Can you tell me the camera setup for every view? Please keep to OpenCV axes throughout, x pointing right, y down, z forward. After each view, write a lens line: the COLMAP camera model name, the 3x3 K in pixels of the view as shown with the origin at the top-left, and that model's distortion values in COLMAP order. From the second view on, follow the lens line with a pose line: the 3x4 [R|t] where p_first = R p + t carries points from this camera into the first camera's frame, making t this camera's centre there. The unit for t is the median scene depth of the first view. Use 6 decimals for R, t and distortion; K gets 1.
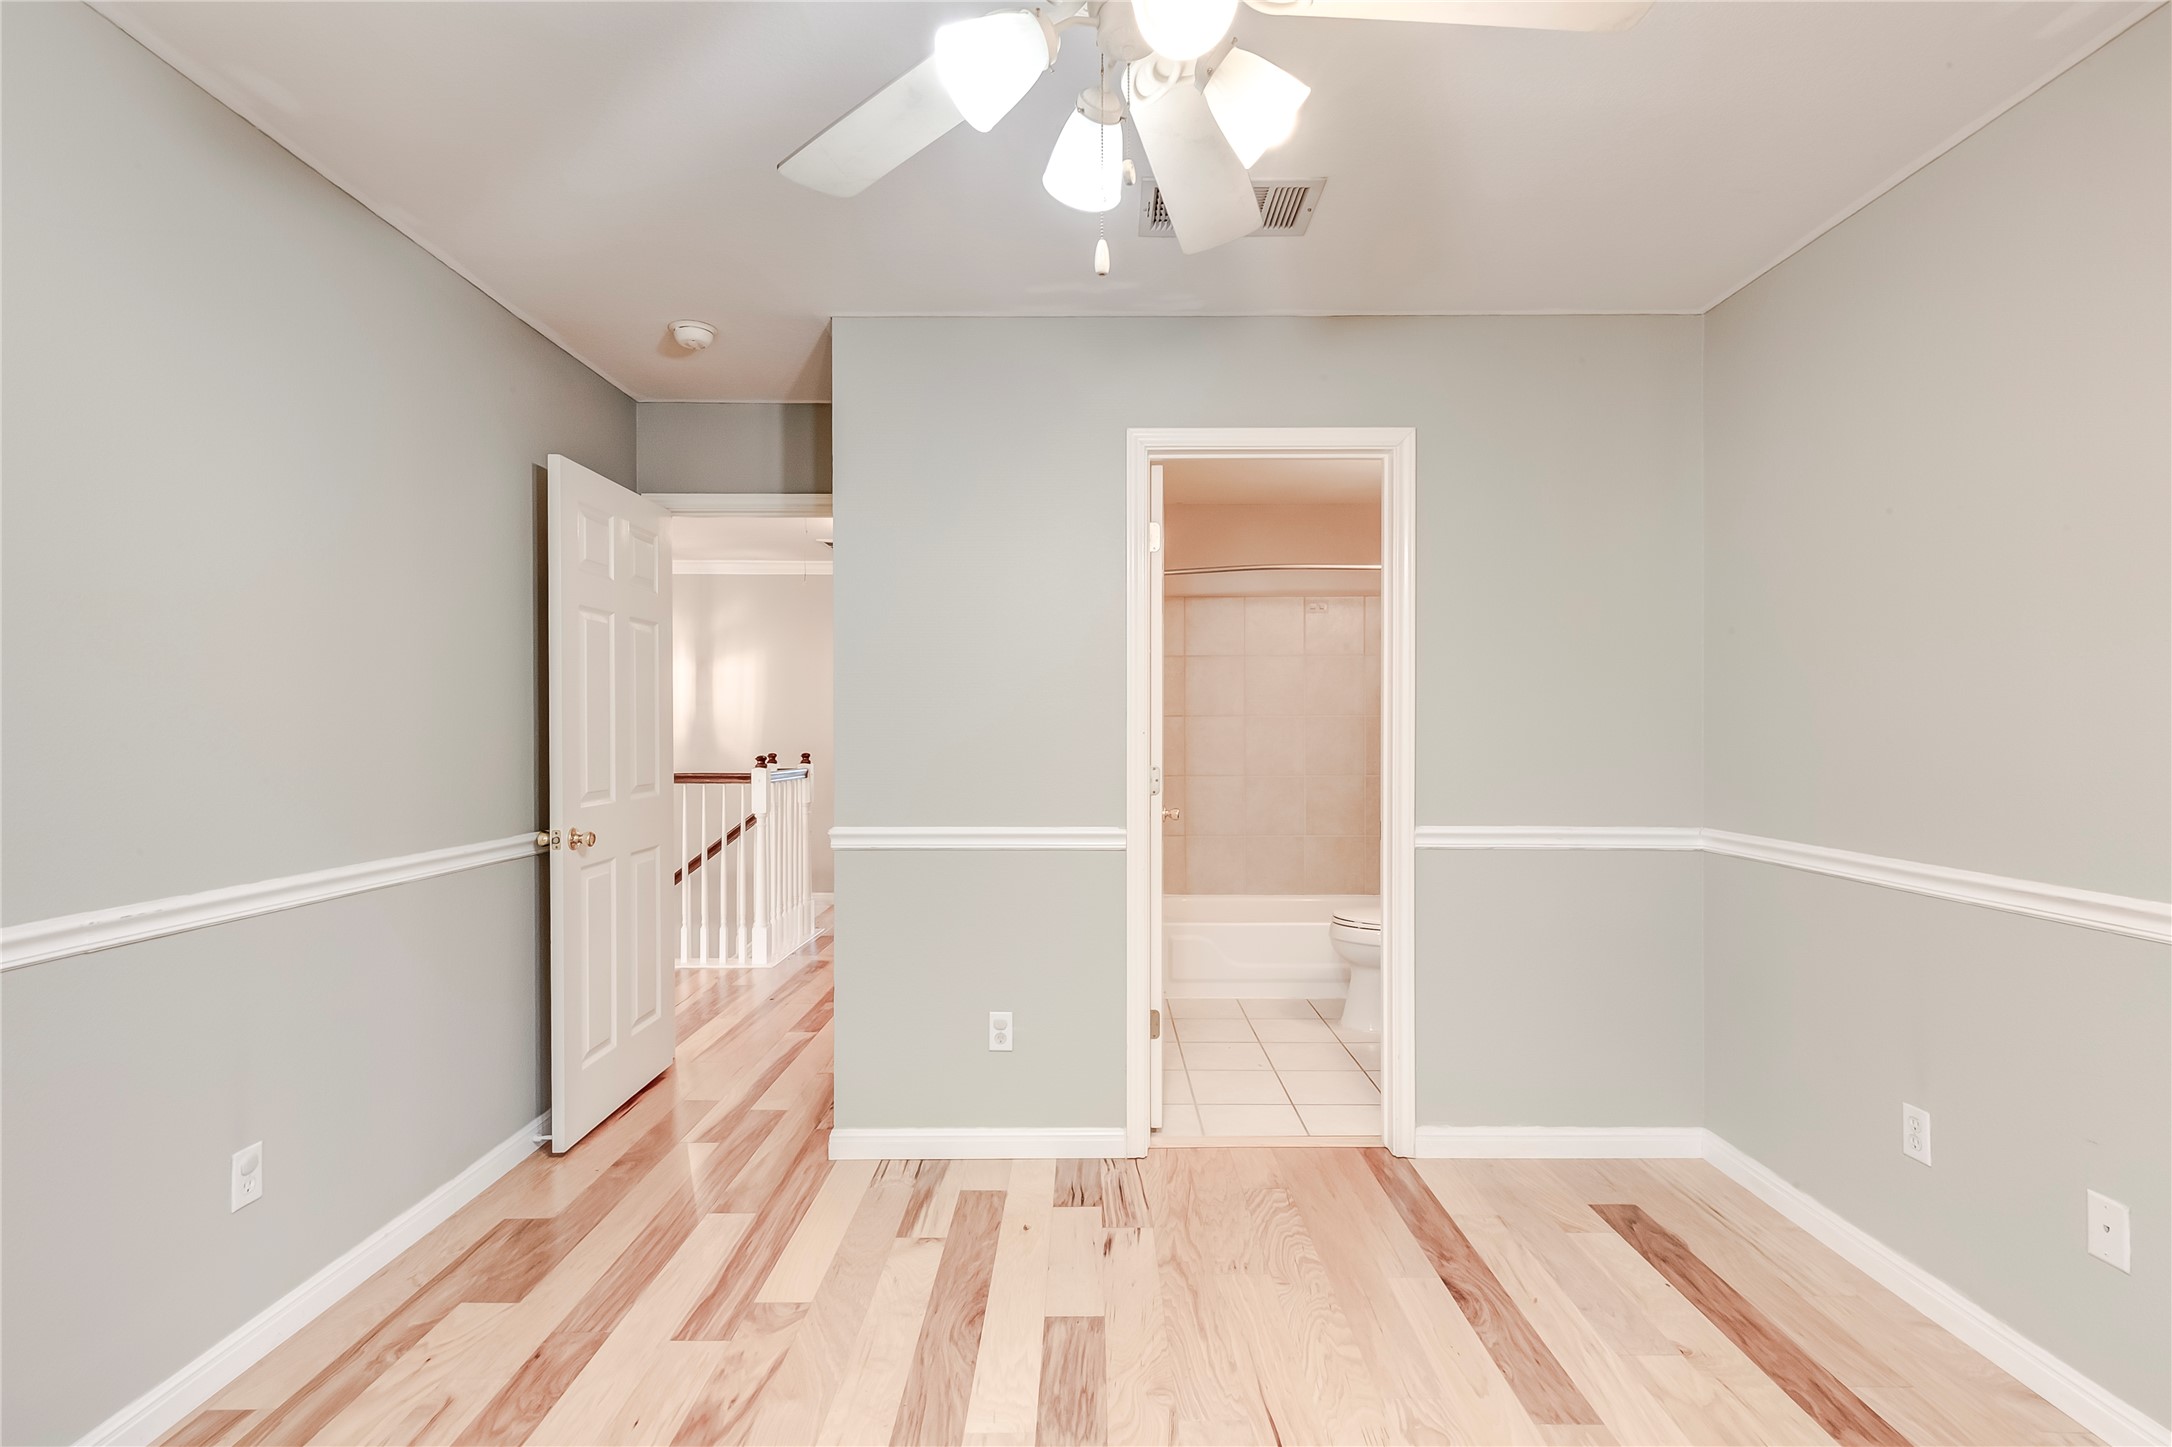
lens RADIAL K [[982.4, 0, 1087.5], [0, 982.4, 727.2], [0, 0, 1]] dist [-0.002415, 0.000125]
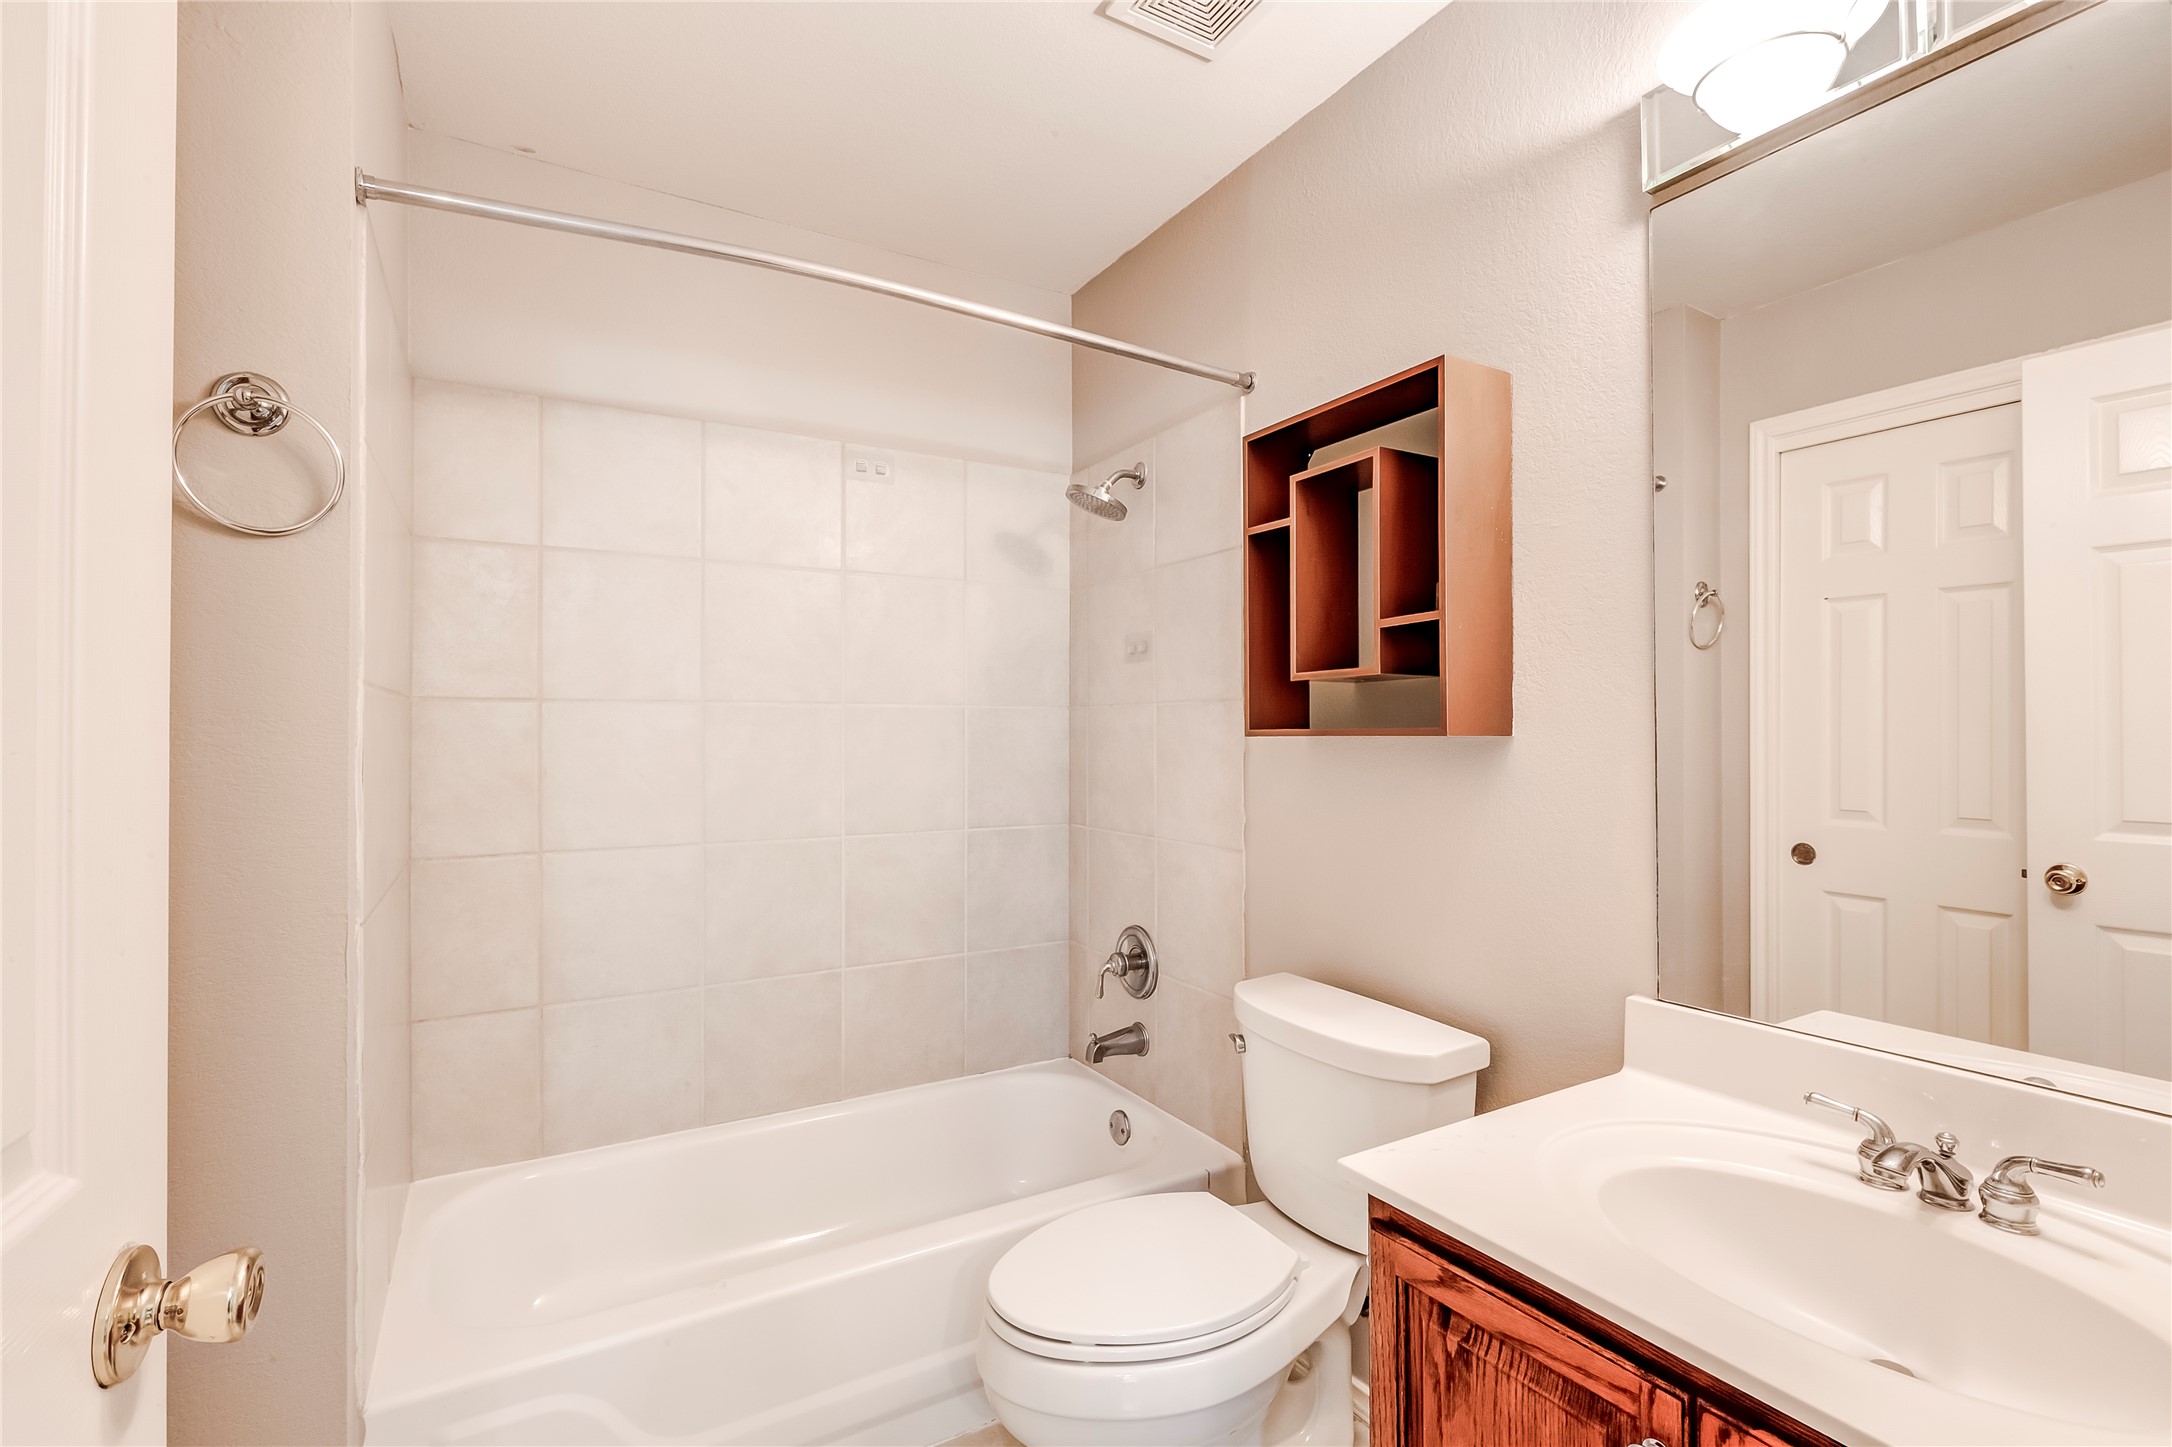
lens RADIAL K [[982.4, 0, 1089.0], [0, 982.4, 729.3], [0, 0, 1]] dist [-0.002415, 0.000125]
pose [[0.863973, 0.002190, 0.503533, 0.090845], [0.001535, 0.999974, -0.006982, 0.003345], [-0.503536, 0.006805, 0.863948, 0.552067]]
